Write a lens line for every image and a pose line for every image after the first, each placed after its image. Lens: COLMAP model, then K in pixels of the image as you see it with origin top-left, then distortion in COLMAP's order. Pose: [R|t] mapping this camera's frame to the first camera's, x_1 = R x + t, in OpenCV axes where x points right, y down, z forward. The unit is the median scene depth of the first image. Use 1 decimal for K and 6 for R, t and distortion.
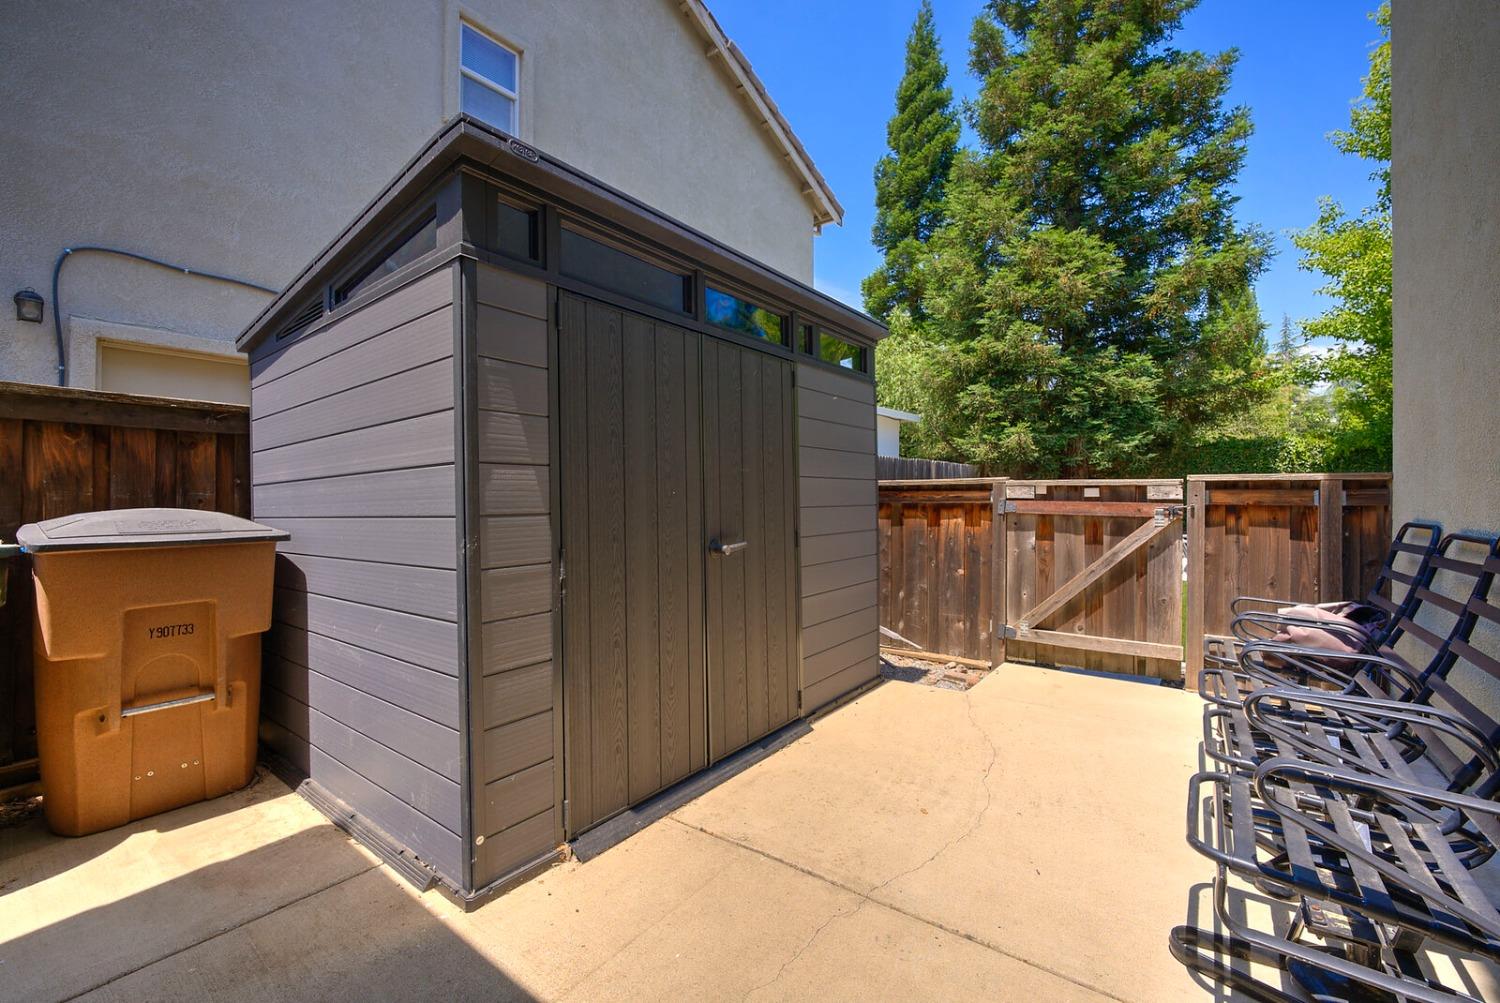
lens RADIAL K [[616.7, 0, 752.9], [0, 616.7, 505.2], [0, 0, 1]] dist [-0.006774, -0.001813]
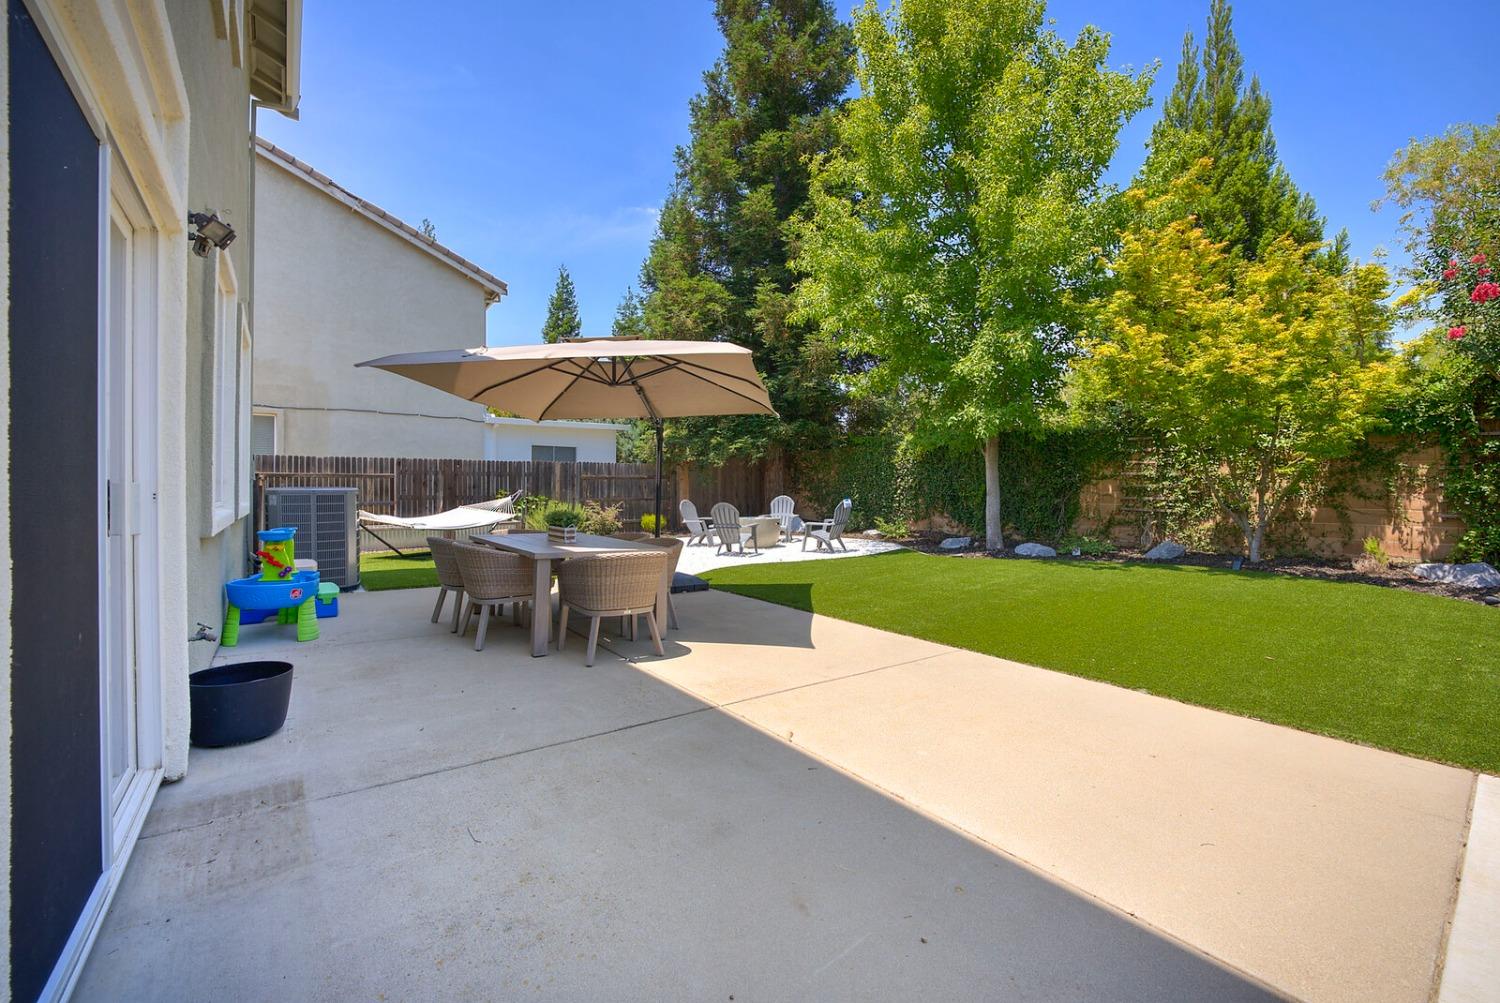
lens RADIAL K [[616.7, 0, 755.0], [0, 616.7, 491.3], [0, 0, 1]] dist [-0.006774, -0.001813]
pose [[0.960876, 0.006906, -0.276892, 0.982542], [-0.007990, 0.999964, -0.002787, -0.005103], [0.276863, 0.004891, 0.960897, -0.174484]]
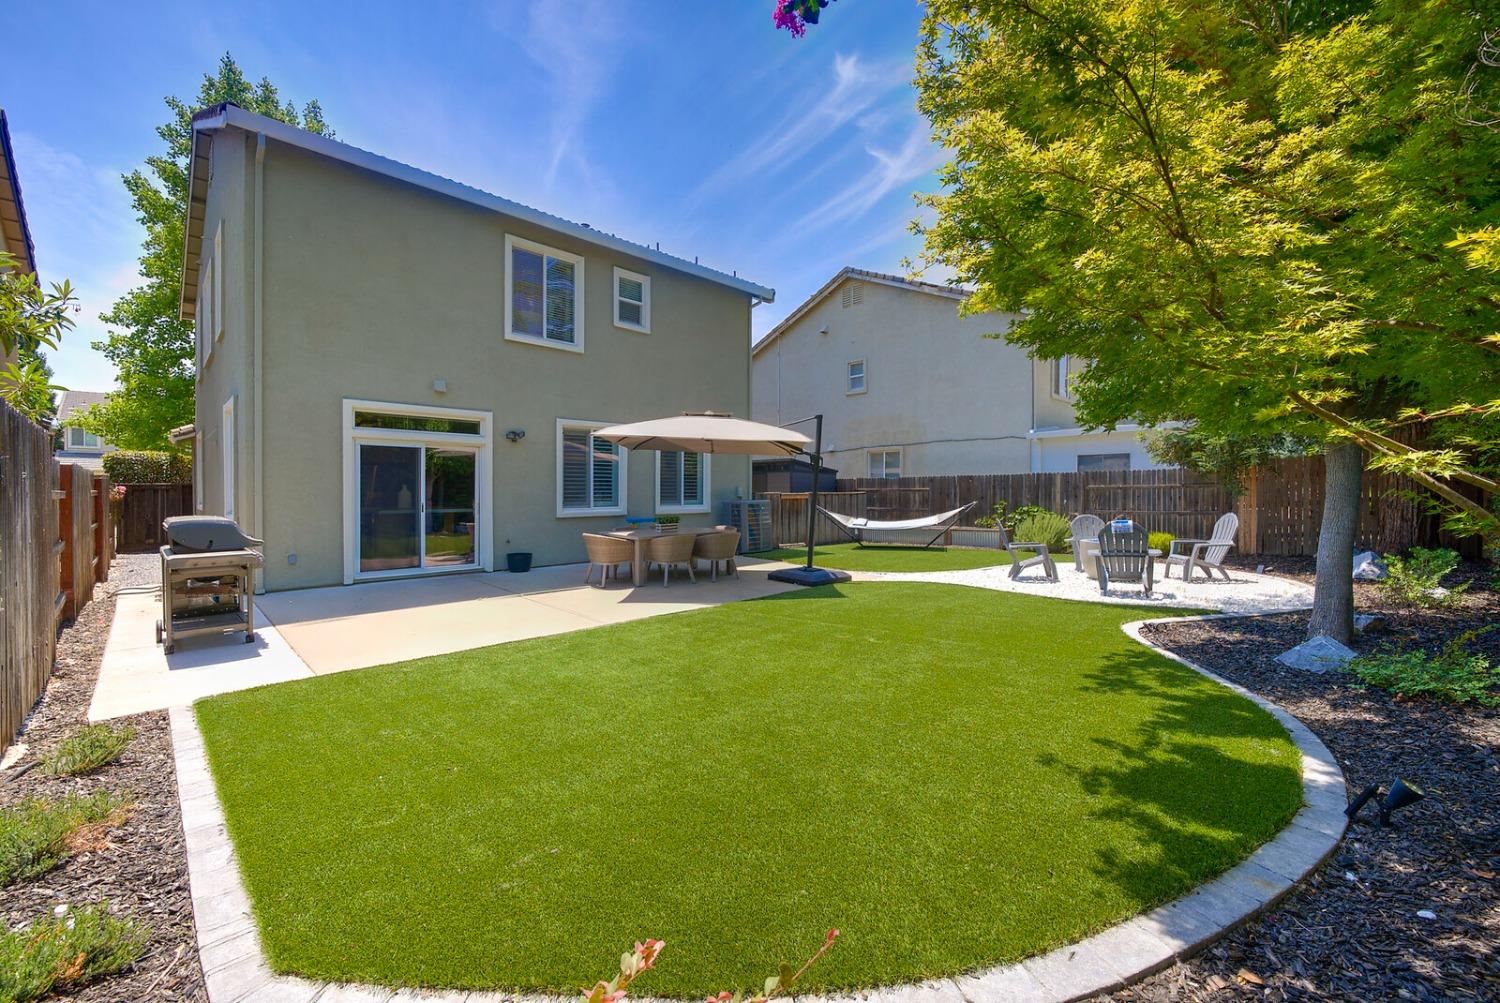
lens RADIAL K [[616.7, 0, 752.8], [0, 616.7, 499.8], [0, 0, 1]] dist [-0.006774, -0.001813]
pose [[-0.142745, 0.013026, -0.989674, 1.554170], [-0.004758, 0.999893, 0.013846, -0.024675], [0.989748, 0.006686, -0.142668, 0.472401]]
